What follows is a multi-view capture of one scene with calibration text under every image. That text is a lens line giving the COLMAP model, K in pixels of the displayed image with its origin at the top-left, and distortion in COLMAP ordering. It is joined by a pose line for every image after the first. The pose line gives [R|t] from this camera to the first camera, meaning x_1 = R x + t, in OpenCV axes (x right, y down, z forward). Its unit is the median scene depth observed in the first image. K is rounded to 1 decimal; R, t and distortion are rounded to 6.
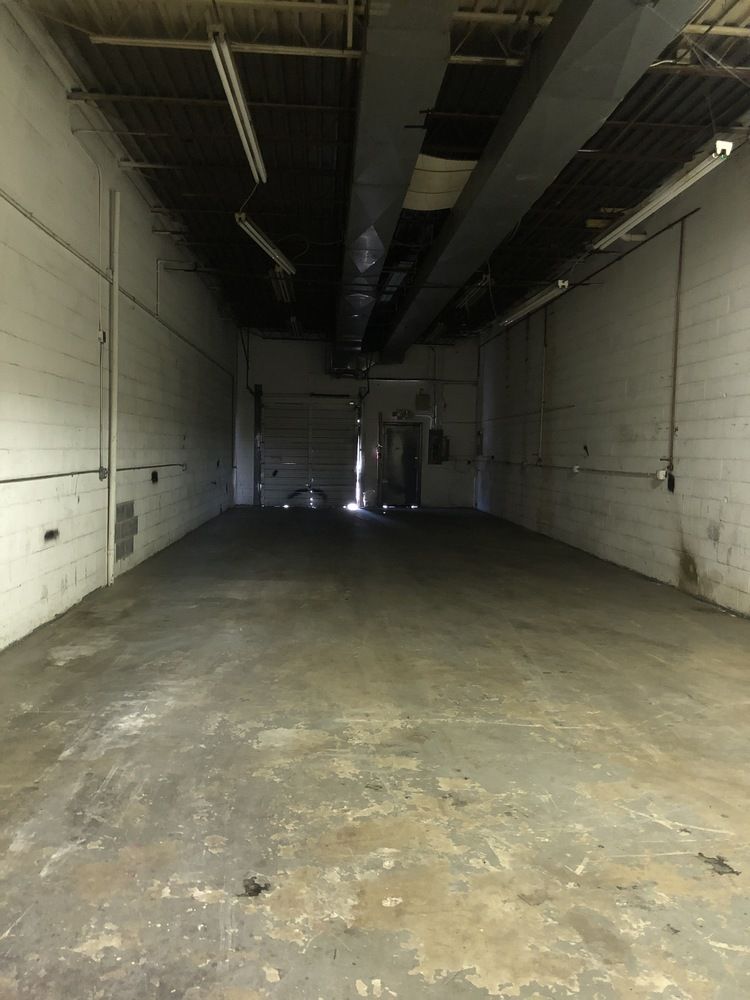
lens RADIAL K [[818.8, 0, 379.6], [0, 818.8, 501.0], [0, 0, 1]] dist [0.031149, -0.029293]
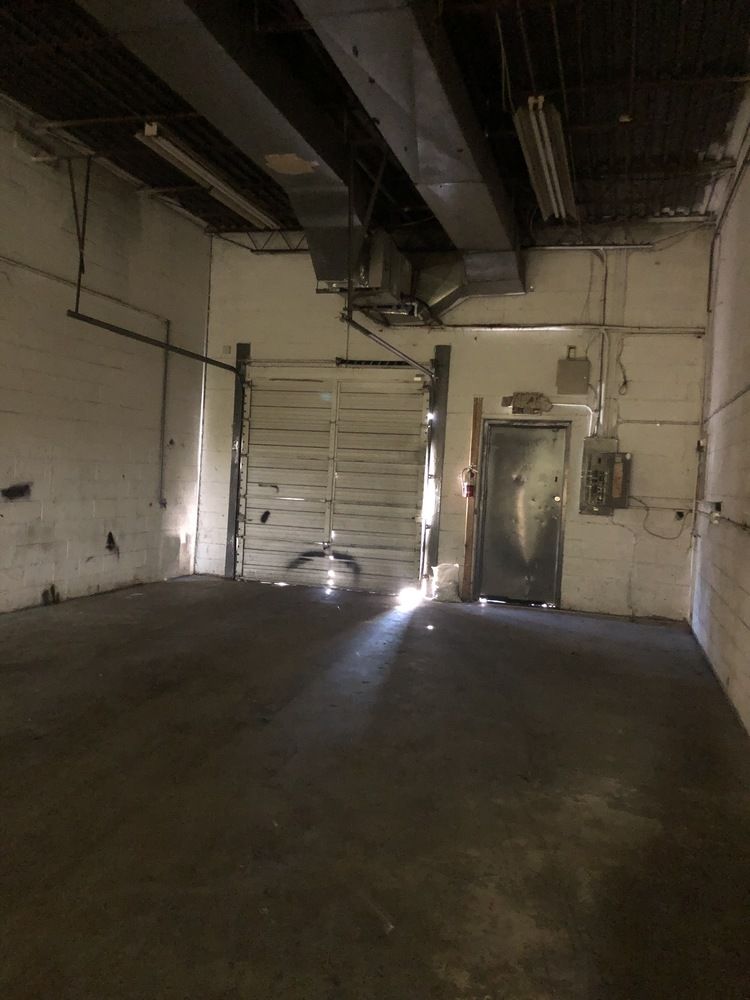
lens RADIAL K [[818.8, 0, 365.4], [0, 818.8, 499.1], [0, 0, 1]] dist [0.031149, -0.029293]
pose [[0.938528, 0.044760, -0.342290, 0.103287], [-0.057396, 0.997990, -0.026873, -0.034622], [0.340399, 0.044868, 0.939210, 0.543522]]
